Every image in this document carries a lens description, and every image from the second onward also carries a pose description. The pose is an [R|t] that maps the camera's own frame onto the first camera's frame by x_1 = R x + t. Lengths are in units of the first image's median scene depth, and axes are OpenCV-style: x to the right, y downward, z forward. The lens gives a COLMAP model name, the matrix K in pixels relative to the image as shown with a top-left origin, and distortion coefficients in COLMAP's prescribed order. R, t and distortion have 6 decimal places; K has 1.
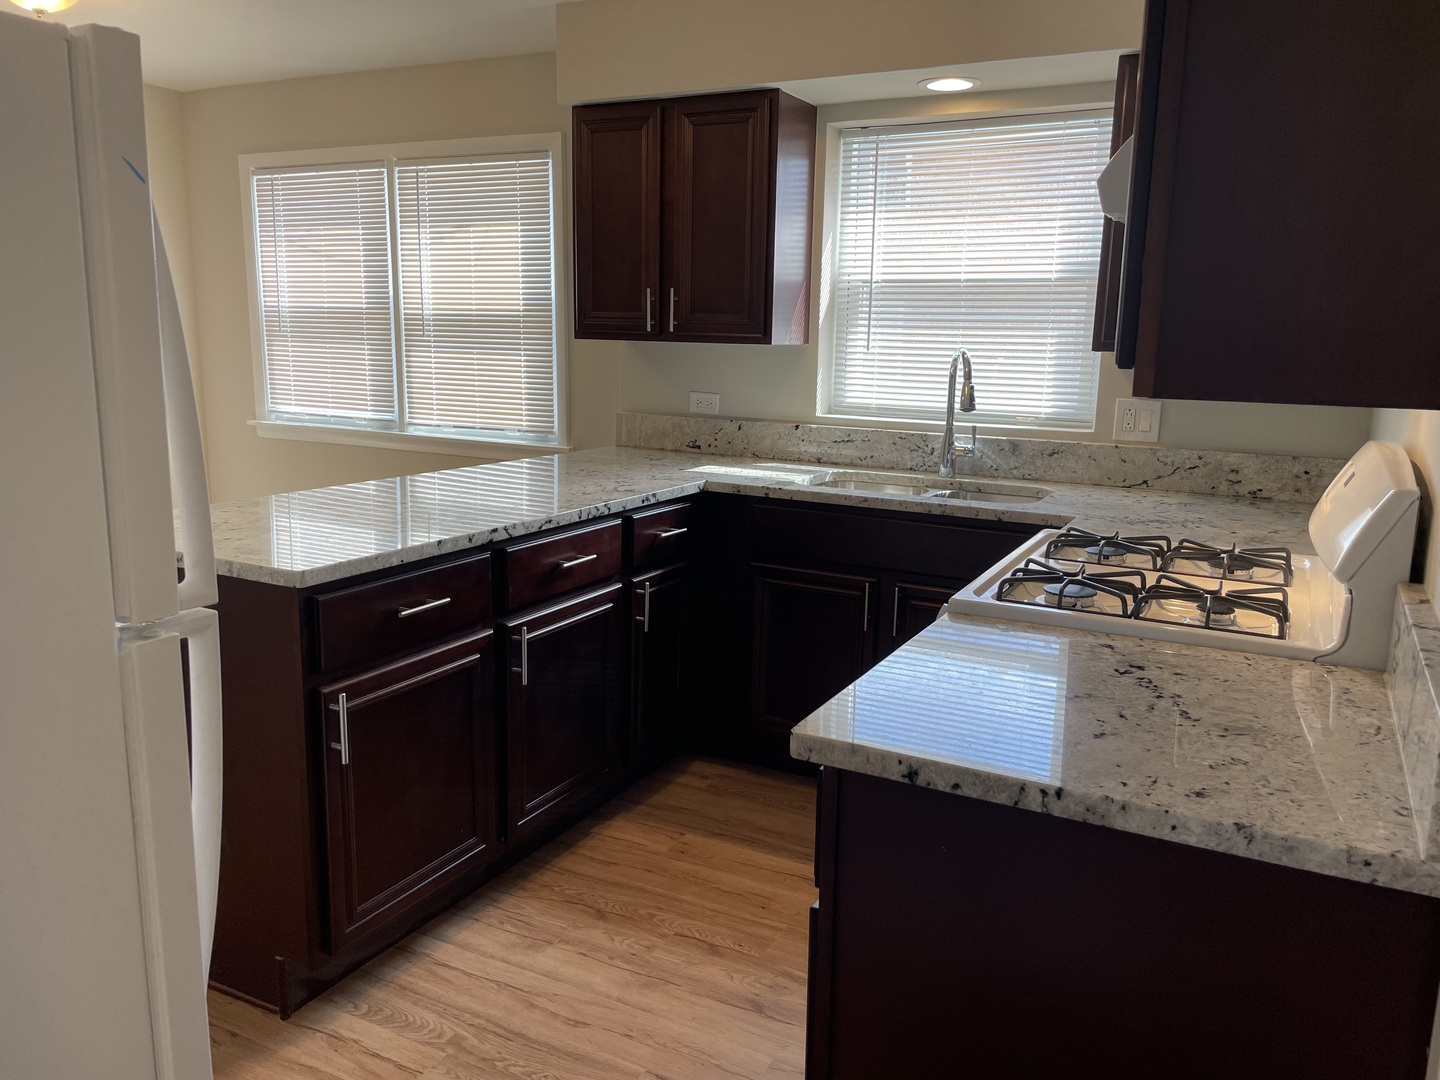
lens RADIAL K [[1084.2, 0, 732.6], [0, 1084.2, 534.9], [0, 0, 1]] dist [0.084797, -0.108395]
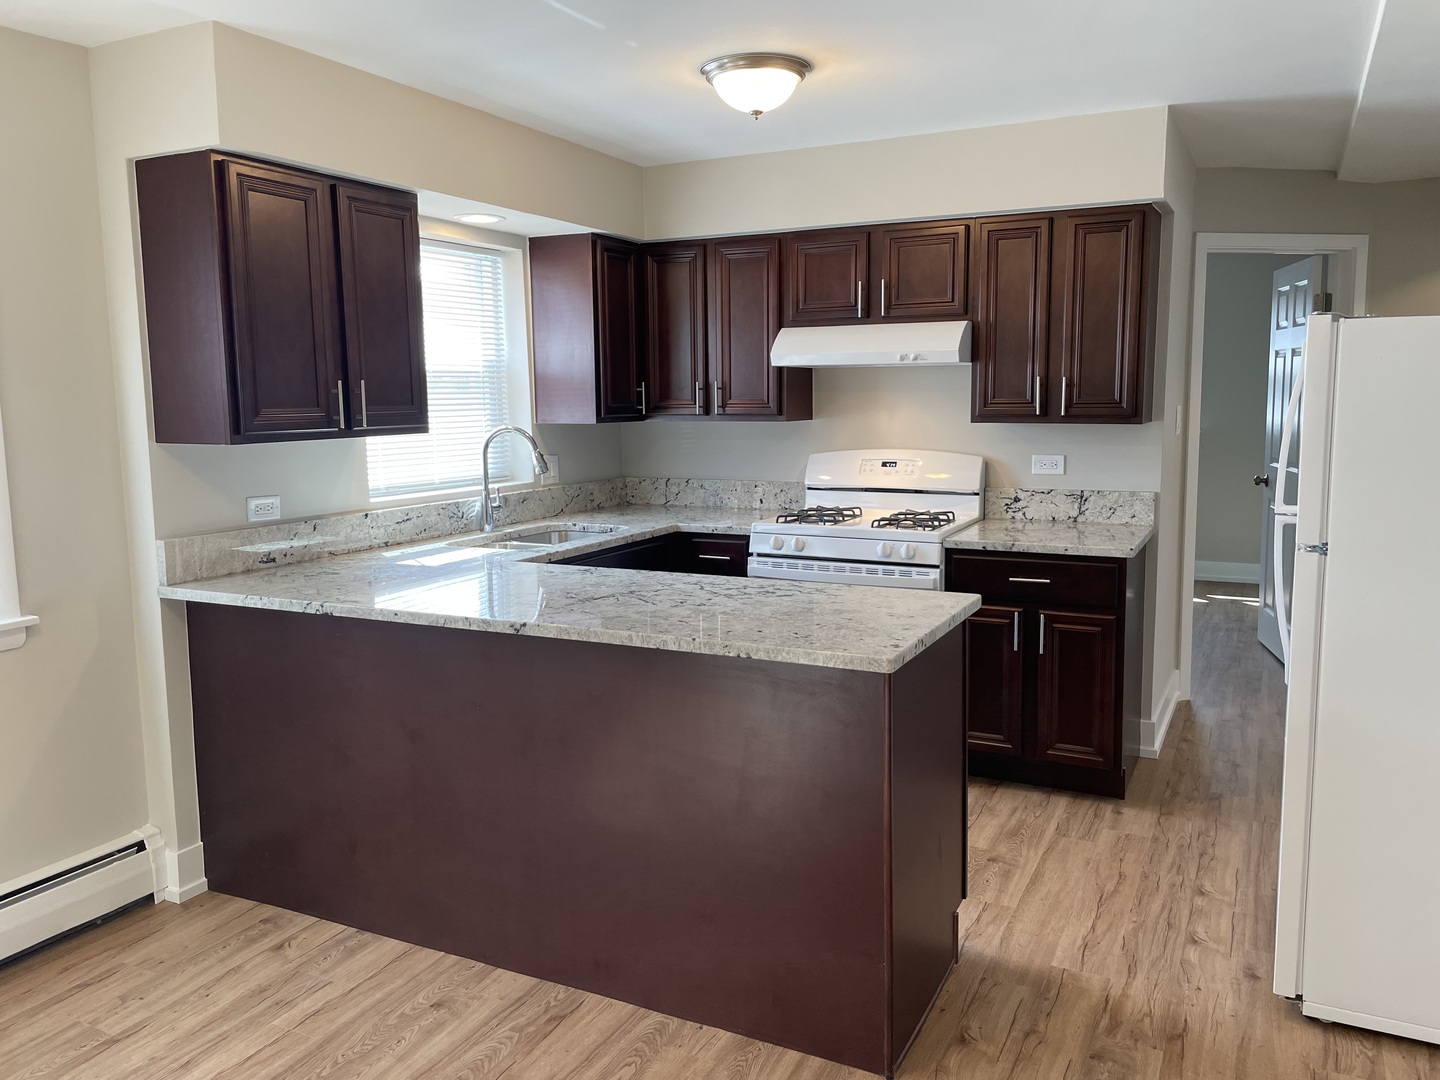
lens RADIAL K [[1070.4, 0, 720.0], [0, 1070.4, 540.0], [0, 0, 1]] dist [0.002120, -0.048536]
pose [[-0.002850, -0.155919, 0.987766, -1.585132], [0.203668, 0.966975, 0.153225, -0.283875], [-0.979036, 0.201613, 0.028999, 1.169851]]
